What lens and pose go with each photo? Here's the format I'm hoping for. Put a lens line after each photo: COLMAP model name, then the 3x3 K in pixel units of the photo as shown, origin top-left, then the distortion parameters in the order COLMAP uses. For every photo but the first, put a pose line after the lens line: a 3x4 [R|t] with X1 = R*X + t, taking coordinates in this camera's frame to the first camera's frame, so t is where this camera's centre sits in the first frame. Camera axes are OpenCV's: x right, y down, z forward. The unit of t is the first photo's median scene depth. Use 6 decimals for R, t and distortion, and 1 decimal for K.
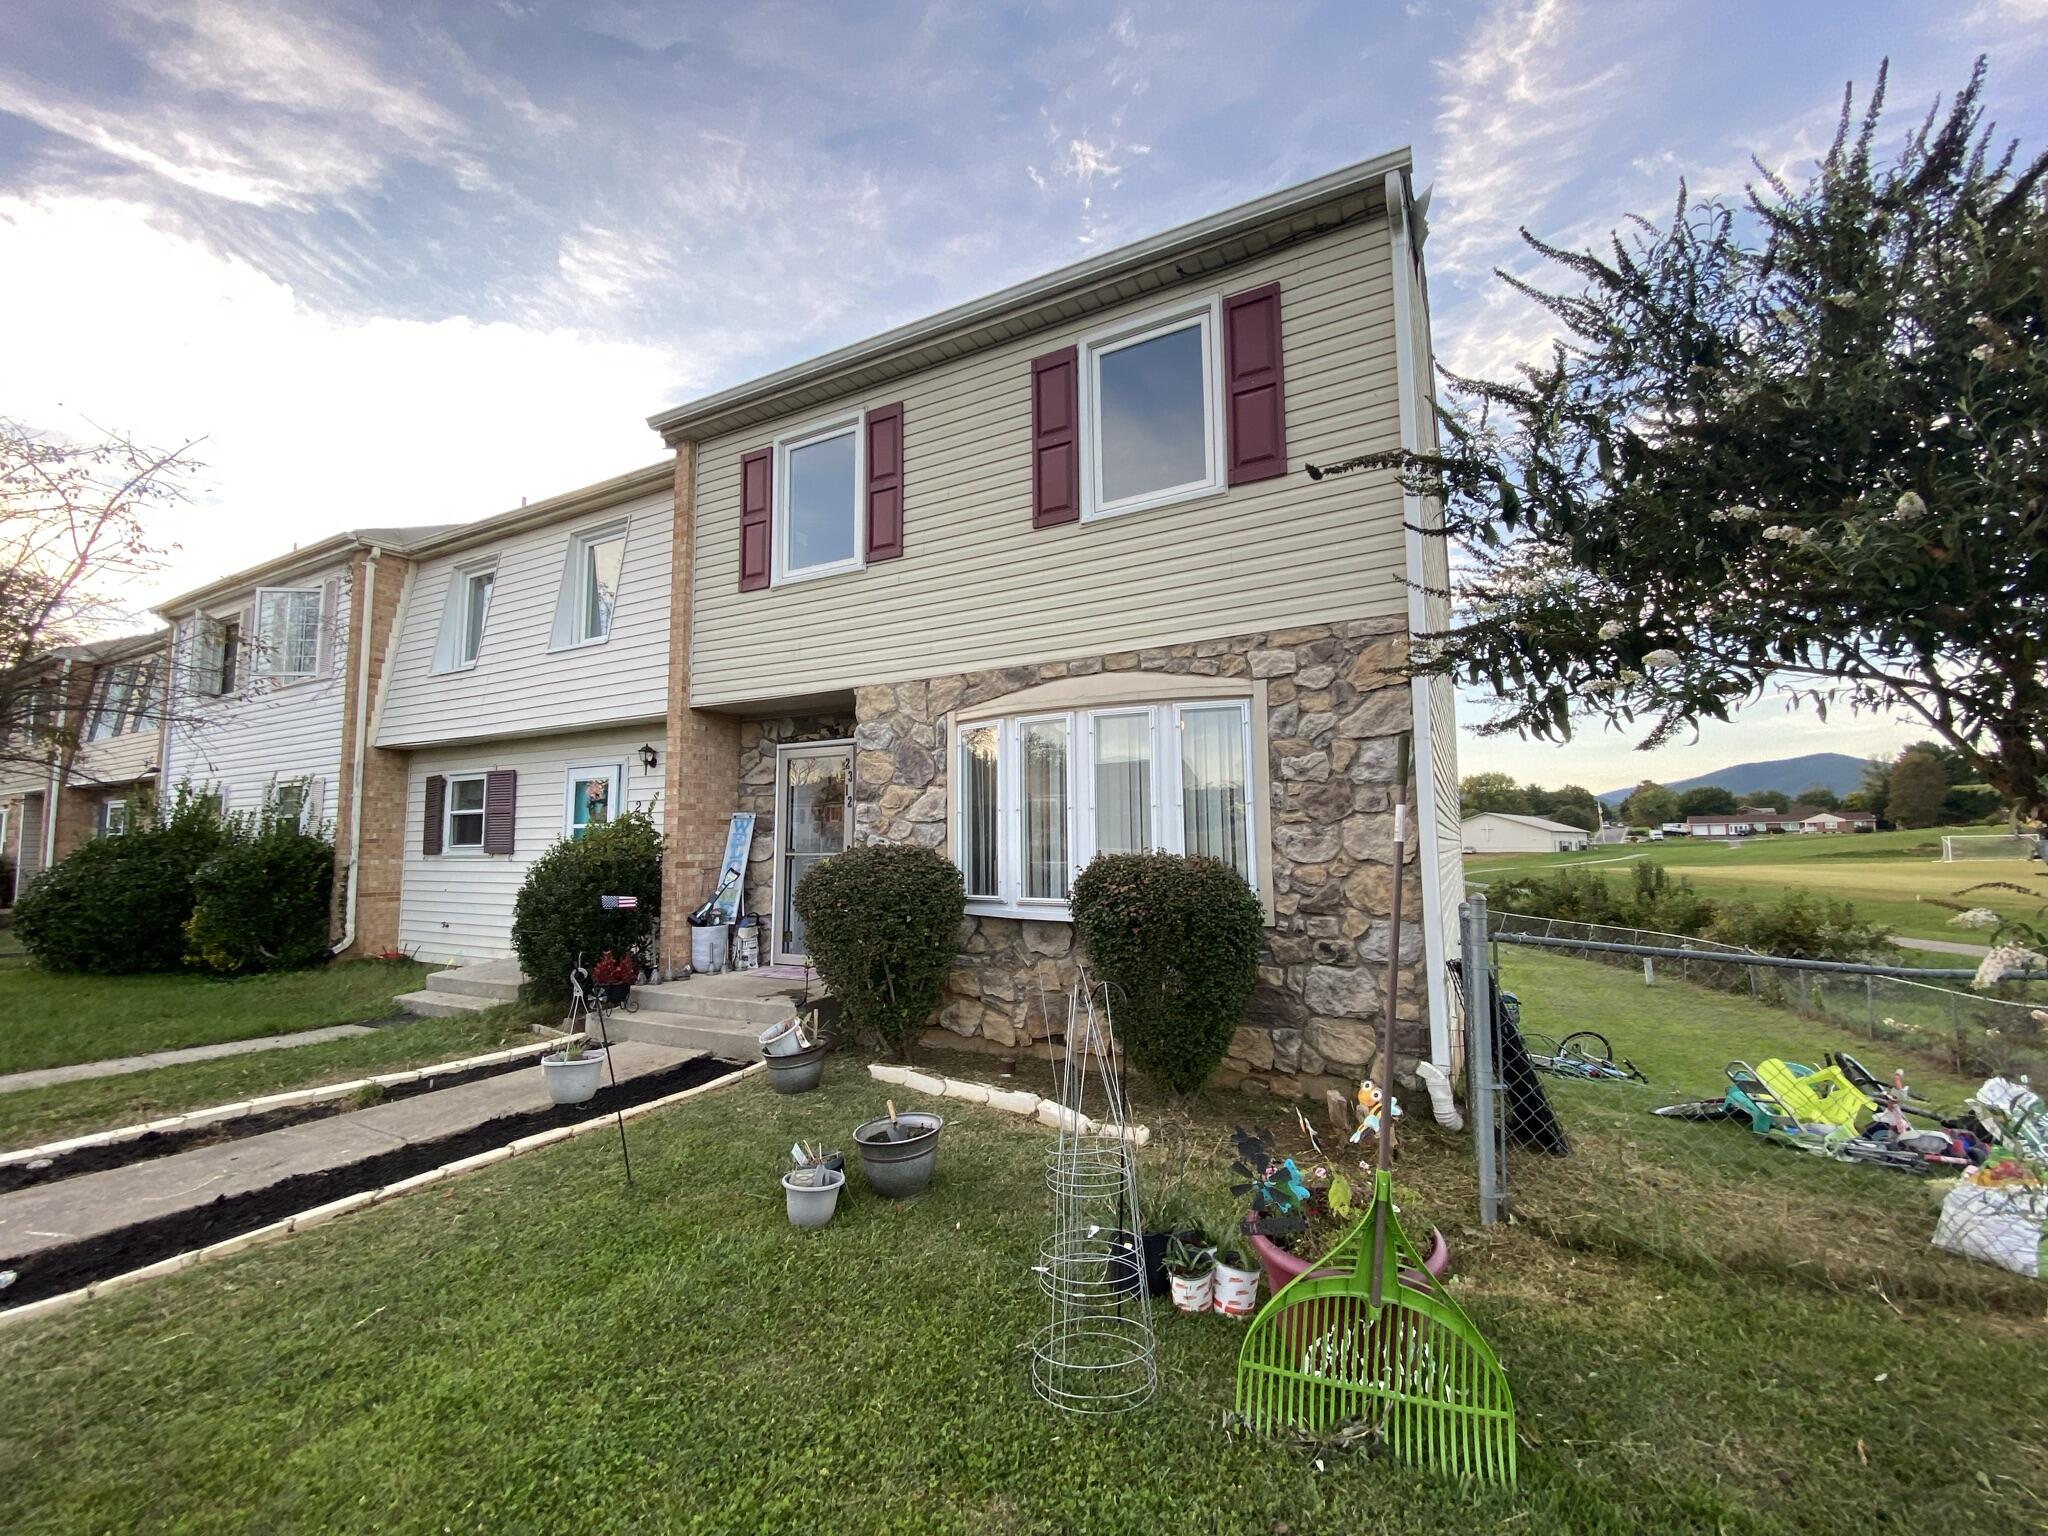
lens RADIAL K [[868.1, 0, 1107.2], [0, 868.1, 763.9], [0, 0, 1]] dist [0.044303, -0.038722]
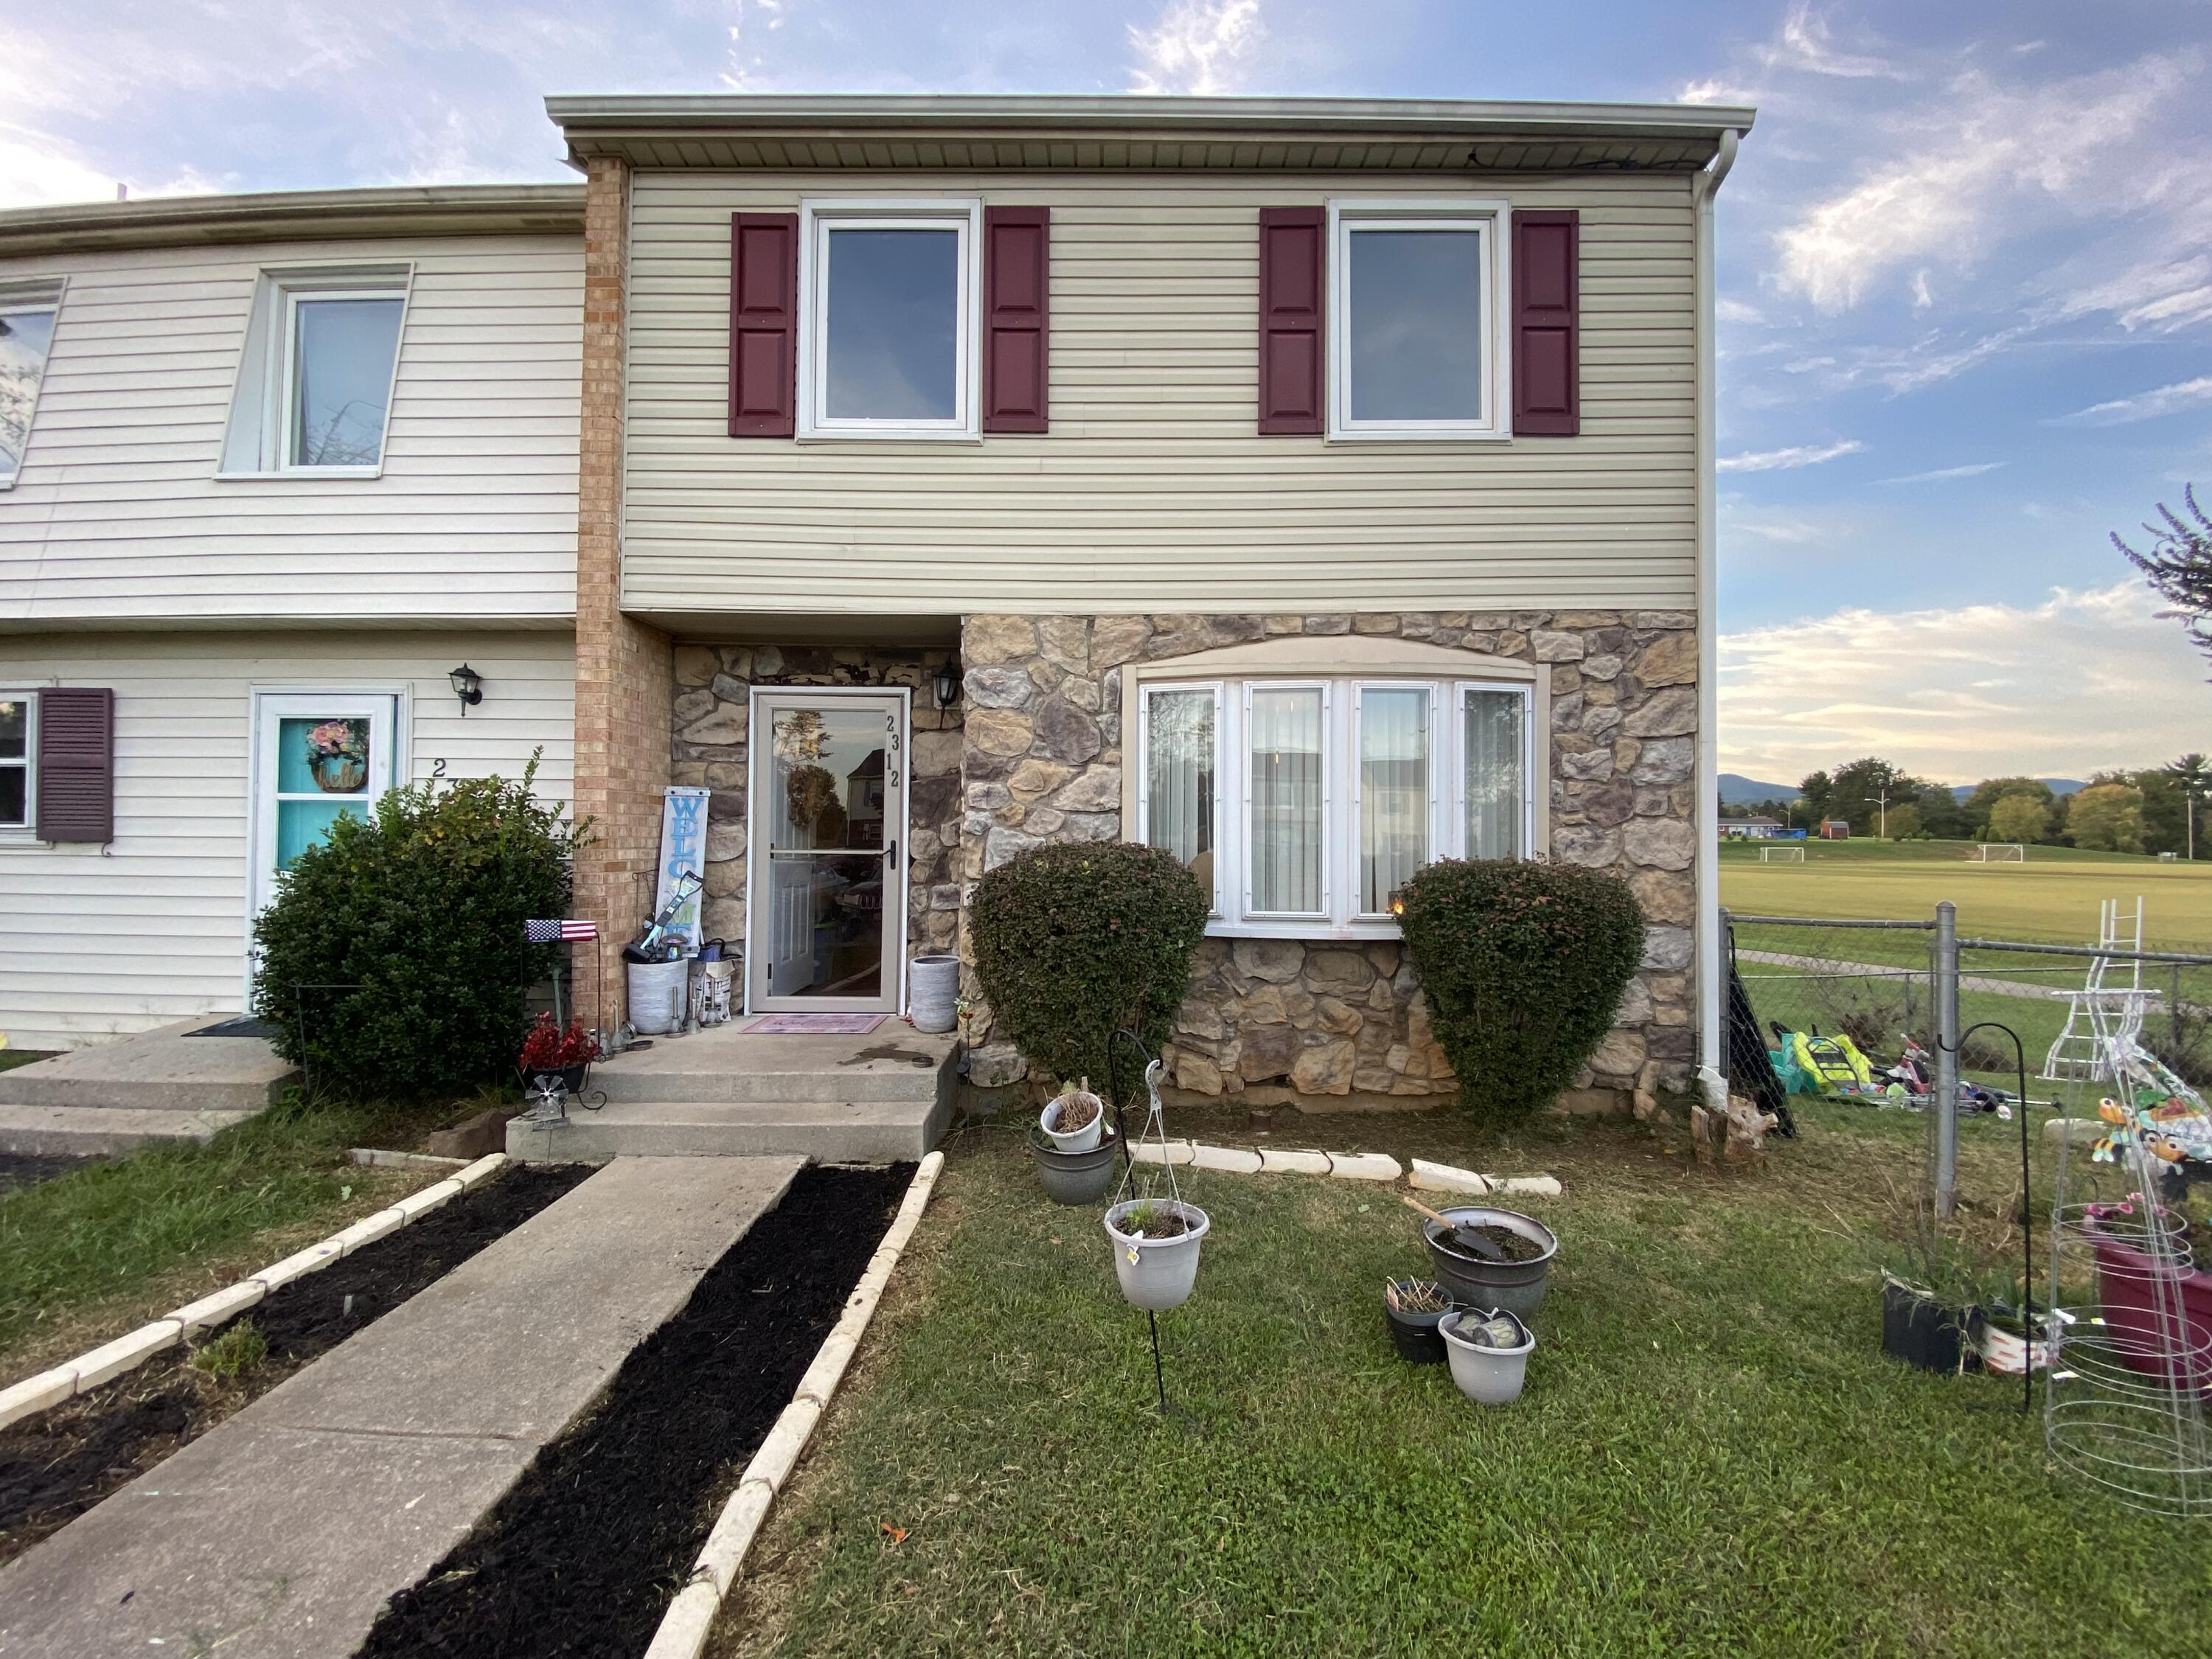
lens RADIAL K [[904.8, 0, 1112.4], [0, 904.8, 824.0], [0, 0, 1]] dist [0.022805, -0.020816]
pose [[0.886001, 0.018579, 0.463311, -0.549548], [-0.056818, 0.996017, 0.068713, 0.023613], [-0.460189, -0.087205, 0.883528, 0.312455]]
